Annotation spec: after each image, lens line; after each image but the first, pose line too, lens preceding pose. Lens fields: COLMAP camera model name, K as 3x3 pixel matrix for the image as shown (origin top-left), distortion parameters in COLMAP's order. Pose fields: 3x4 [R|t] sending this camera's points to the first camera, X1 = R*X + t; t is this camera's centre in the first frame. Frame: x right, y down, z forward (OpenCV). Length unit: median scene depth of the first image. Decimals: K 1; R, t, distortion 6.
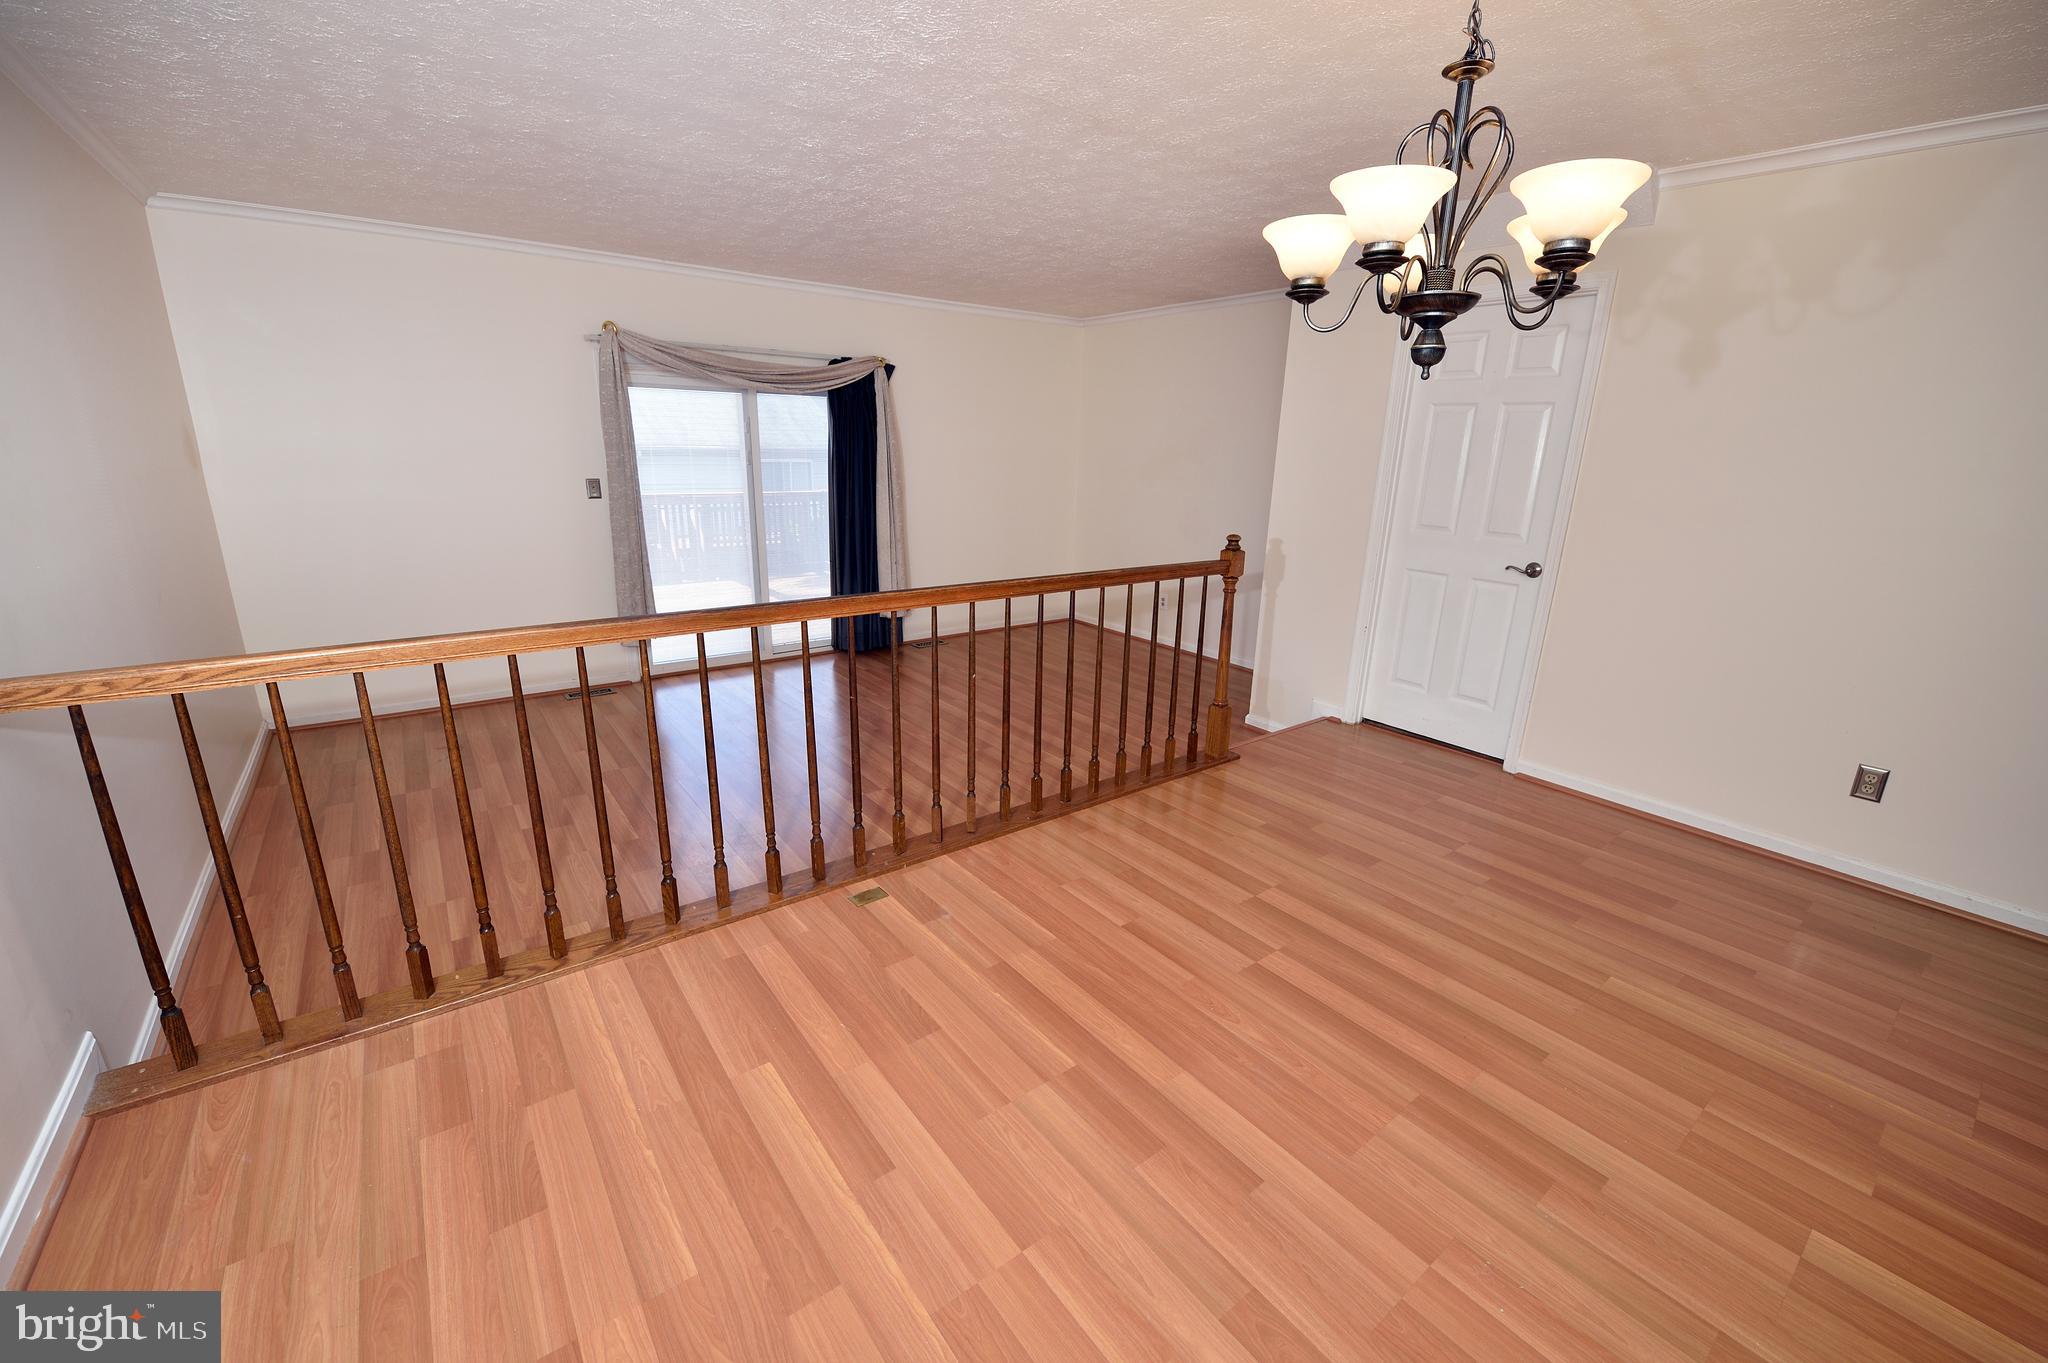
lens RADIAL K [[810.5, 0, 1036.4], [0, 810.5, 678.5], [0, 0, 1]] dist [-0.017996, -0.002397]
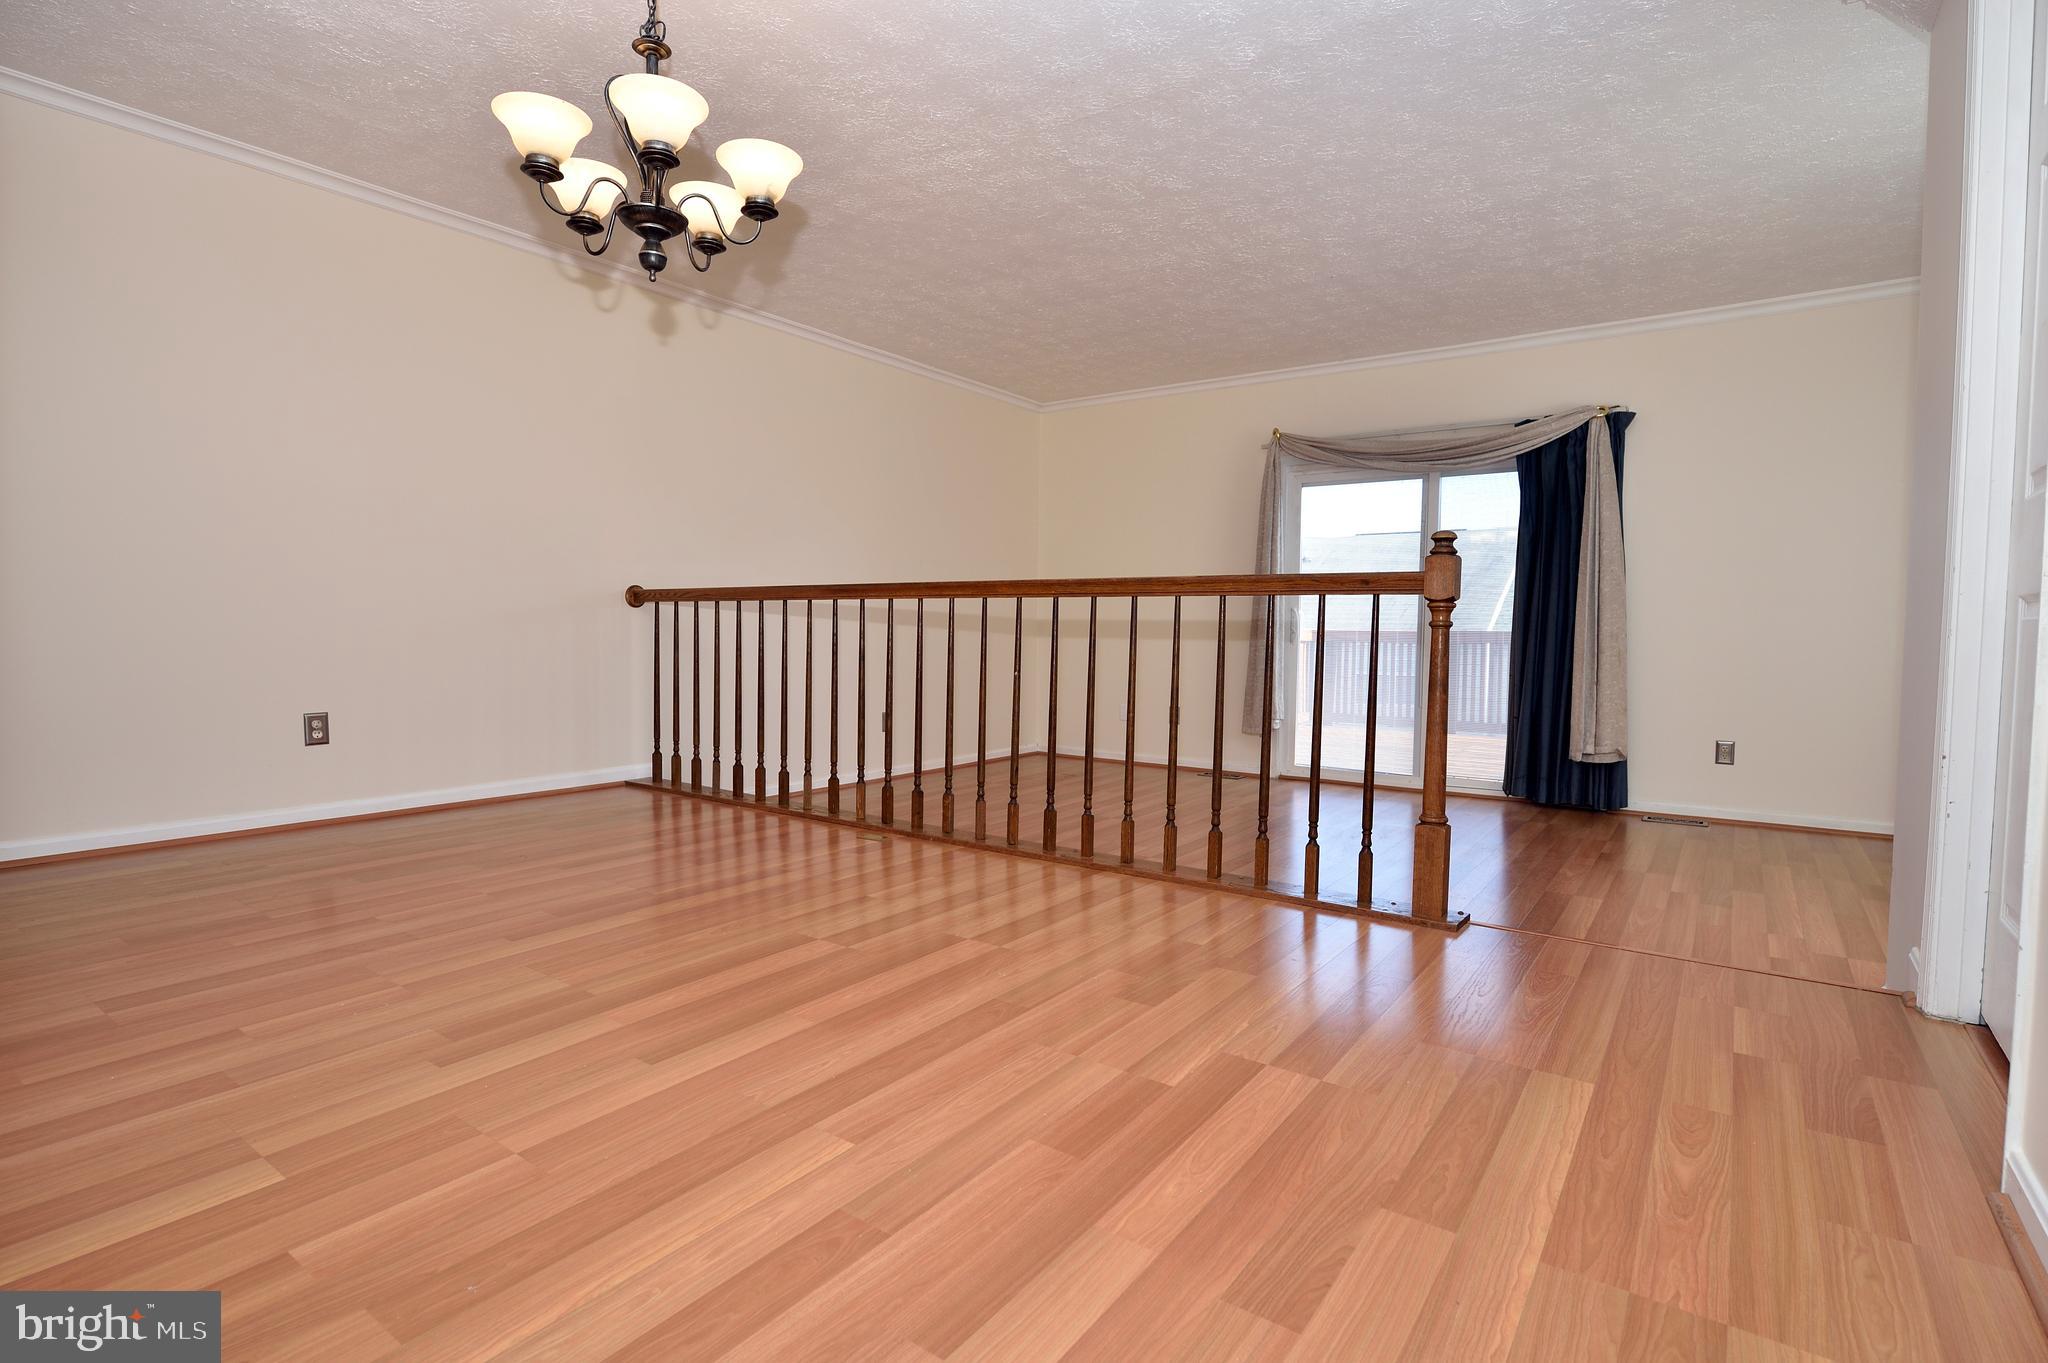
lens RADIAL K [[1006.7, 0, 1008.7], [0, 1006.7, 674.5], [0, 0, 1]] dist [-0.005952, -0.001760]
pose [[0.270953, 0.018784, -0.962409, 0.565485], [-0.267869, 0.961789, -0.056643, 0.034992], [0.924570, 0.273147, 0.265631, 0.342853]]
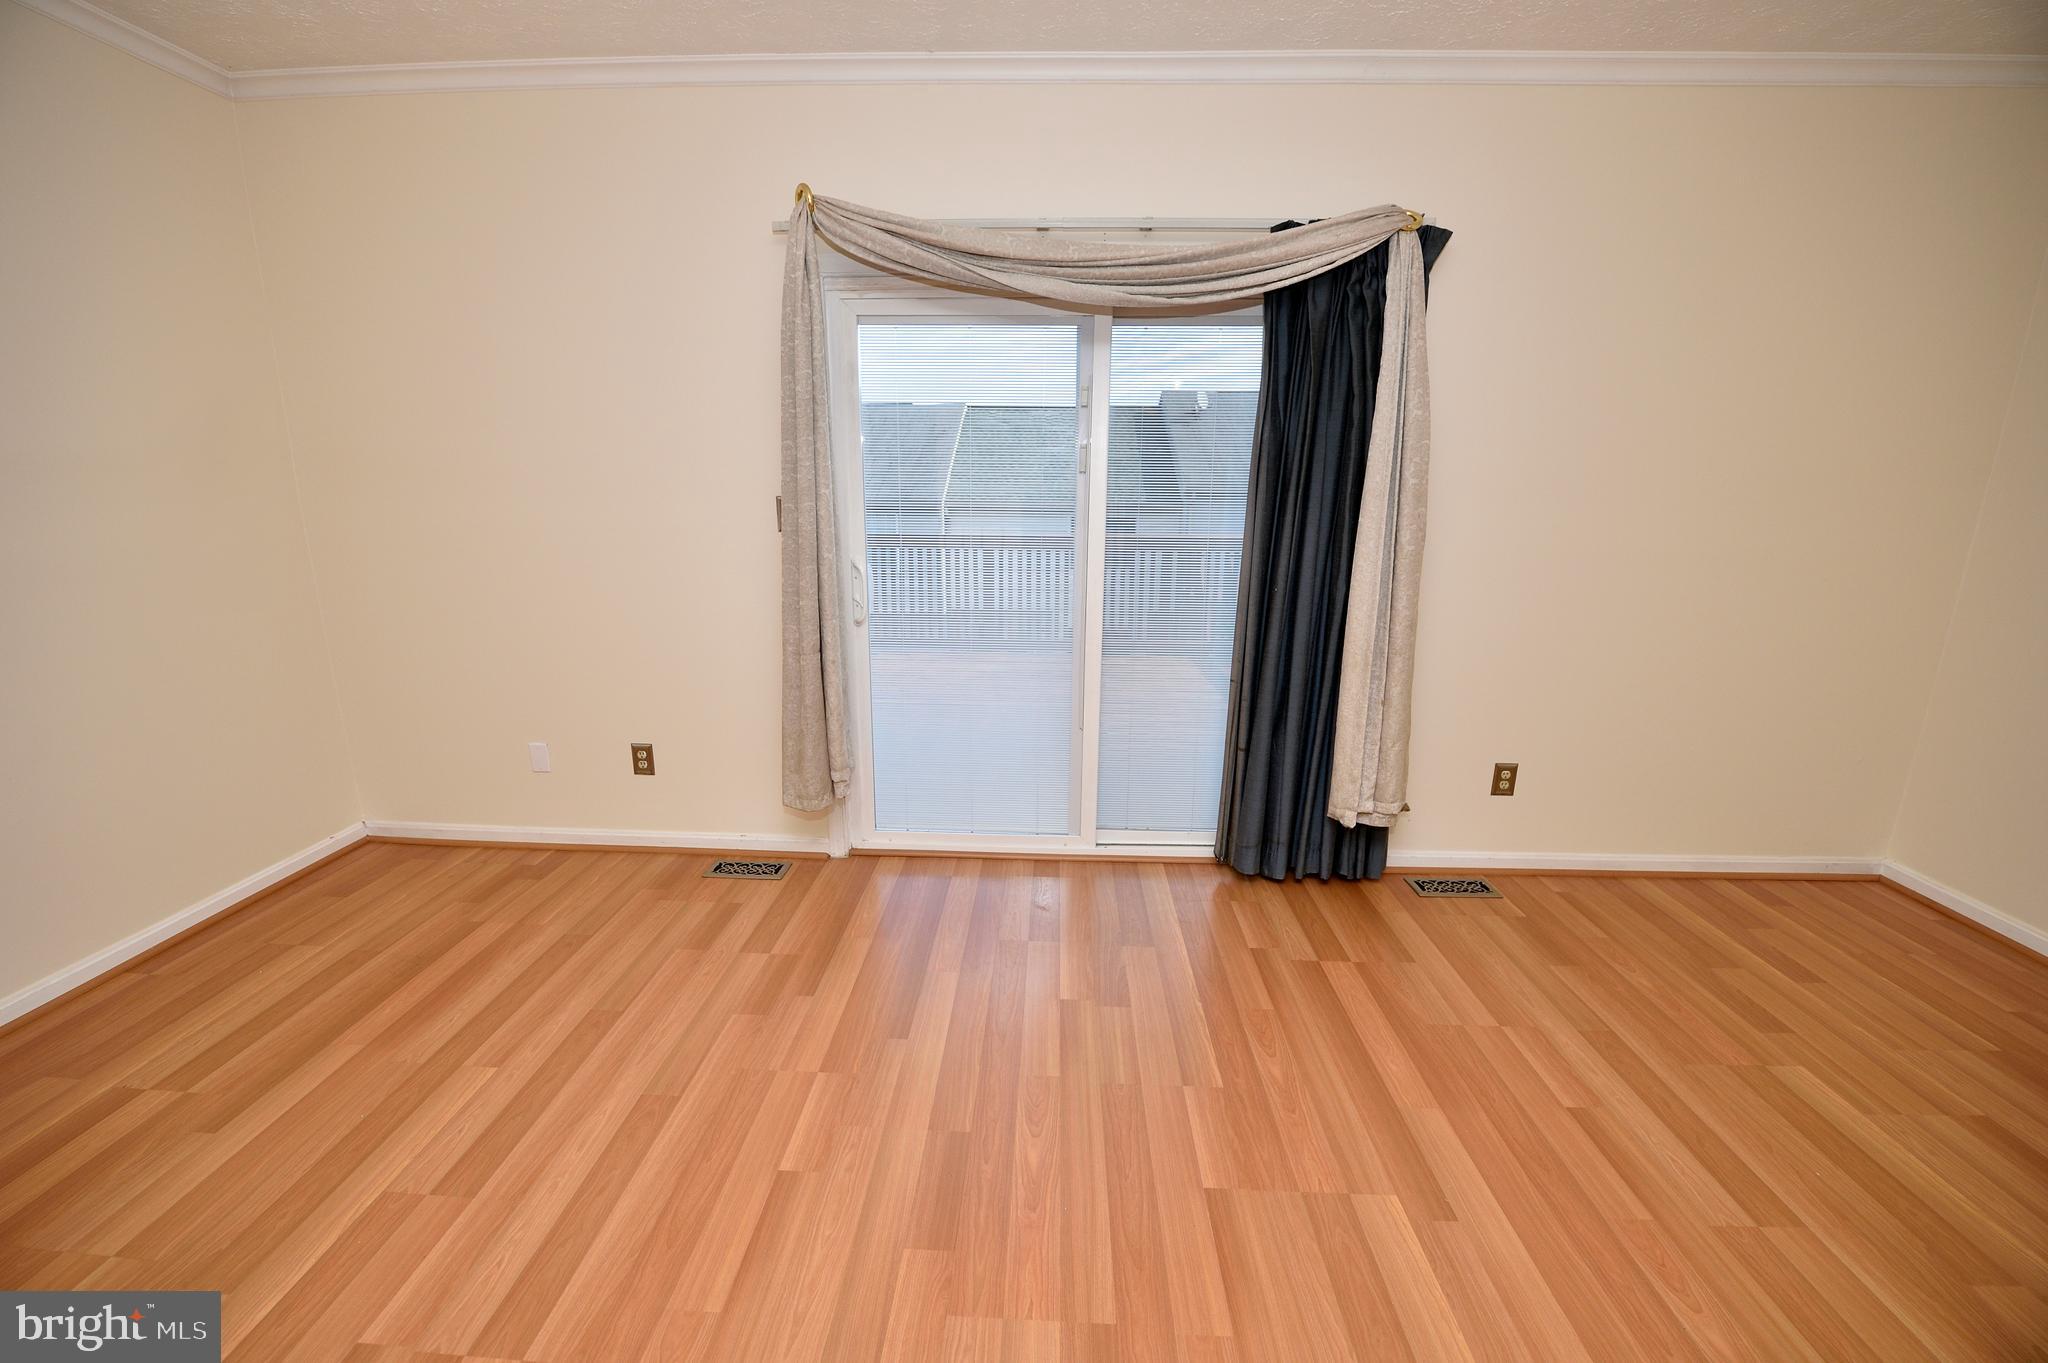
lens RADIAL K [[810.5, 0, 1016.9], [0, 810.5, 686.1], [0, 0, 1]] dist [-0.017996, -0.002397]
pose [[0.762807, 0.132535, -0.632898, -0.059594], [-0.165941, 0.986114, 0.006500, -0.135792], [0.624971, 0.100065, 0.774208, 0.613788]]
